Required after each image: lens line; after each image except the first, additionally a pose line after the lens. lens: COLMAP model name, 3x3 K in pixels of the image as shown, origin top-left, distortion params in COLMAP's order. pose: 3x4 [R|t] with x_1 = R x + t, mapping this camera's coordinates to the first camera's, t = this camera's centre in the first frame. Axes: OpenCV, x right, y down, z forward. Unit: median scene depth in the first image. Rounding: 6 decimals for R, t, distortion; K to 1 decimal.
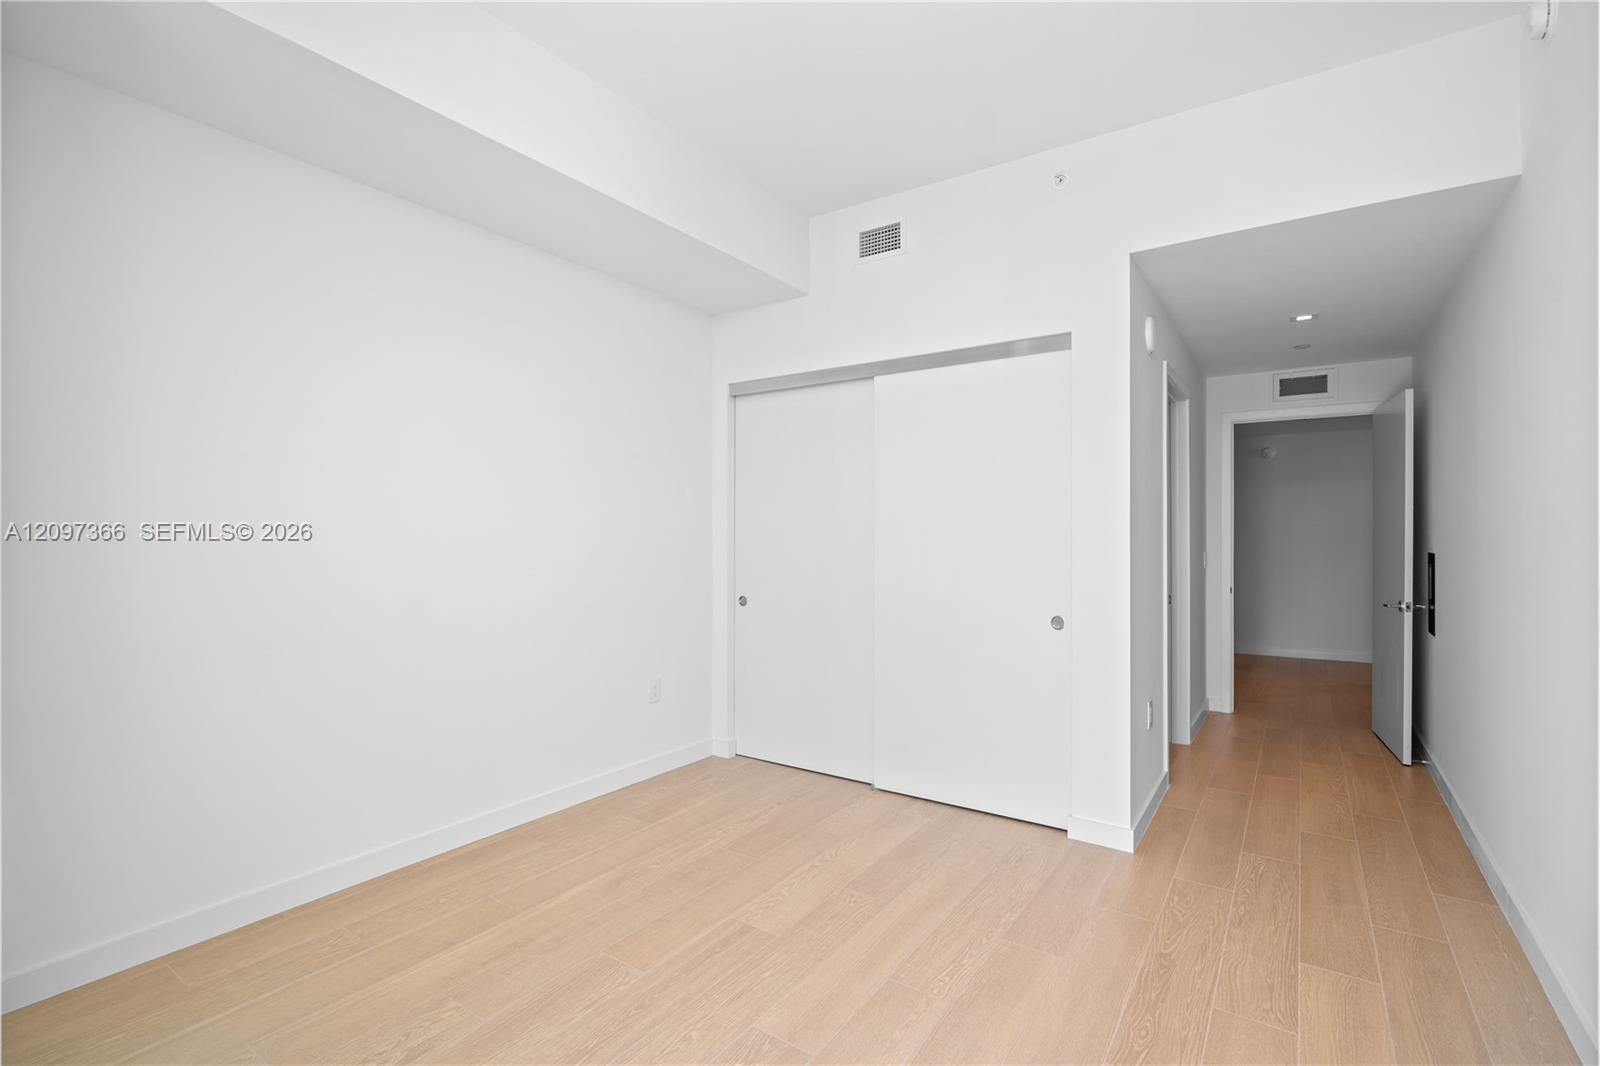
lens RADIAL K [[739.3, 0, 801.6], [0, 739.3, 537.7], [0, 0, 1]] dist [0.000287, 0.000342]
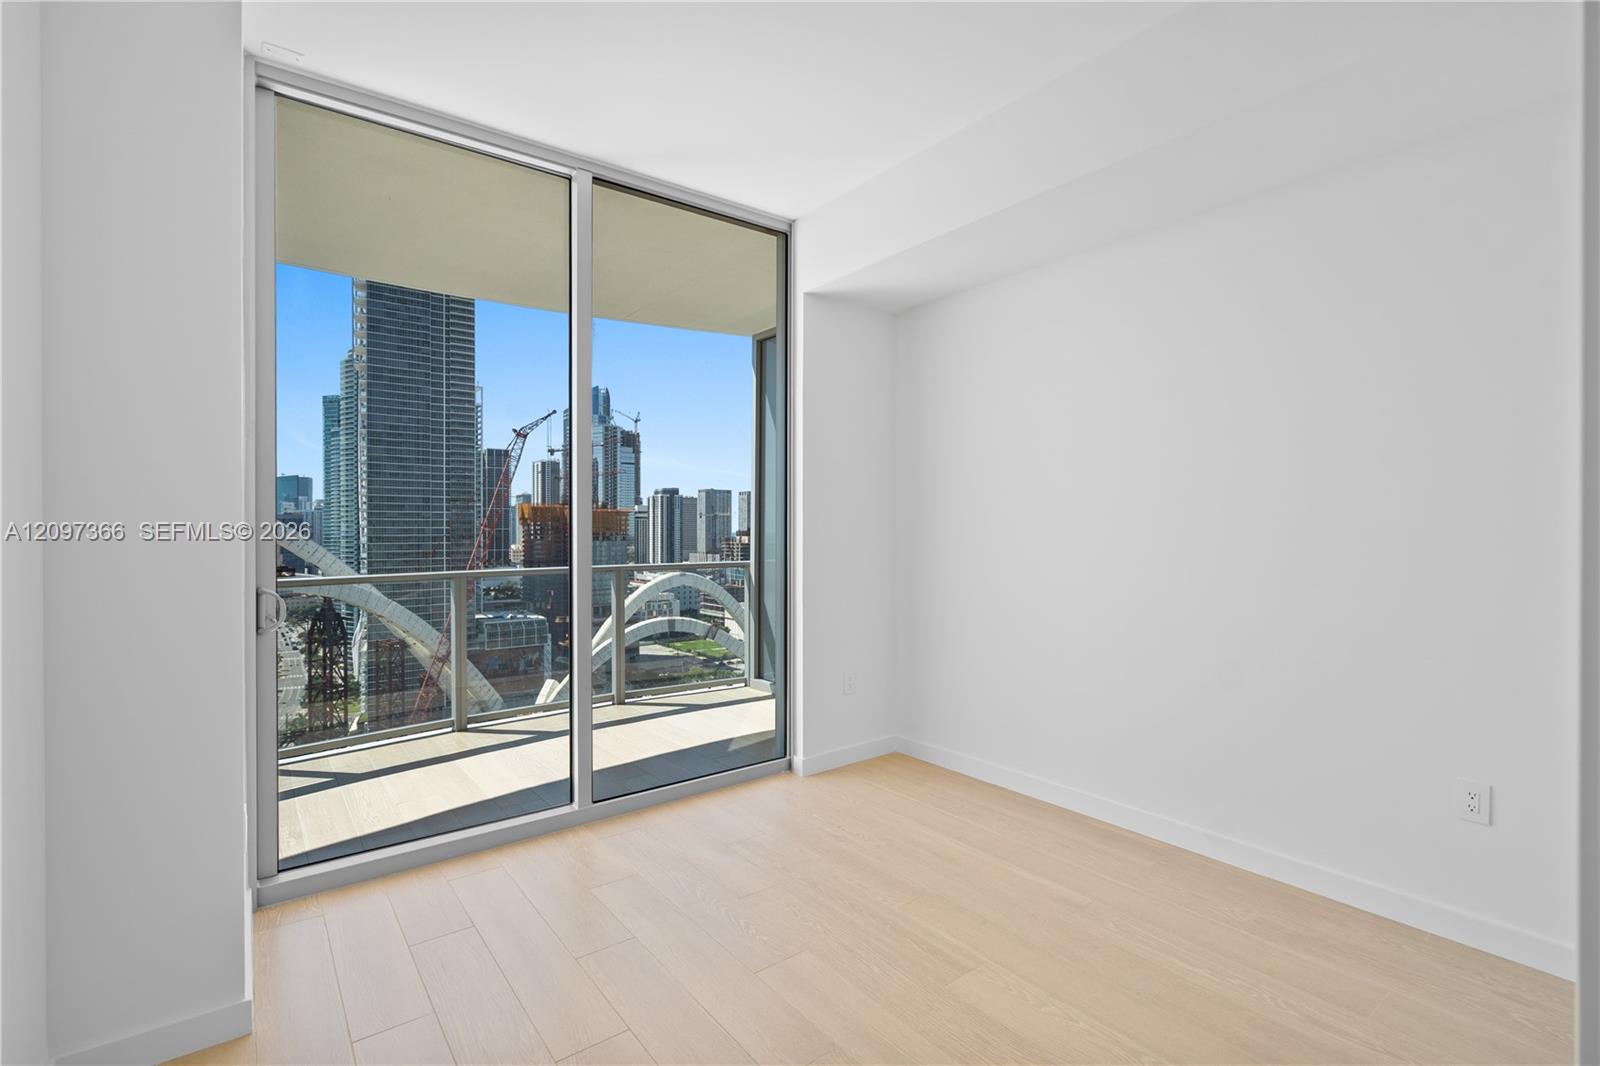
lens RADIAL K [[739.3, 0, 801.6], [0, 739.3, 537.7], [0, 0, 1]] dist [0.000287, 0.000342]
pose [[-0.314574, 0.011109, -0.949168, 0.737453], [-0.001783, 0.999923, 0.012293, -0.014644], [0.949231, 0.005559, -0.314530, 0.948250]]
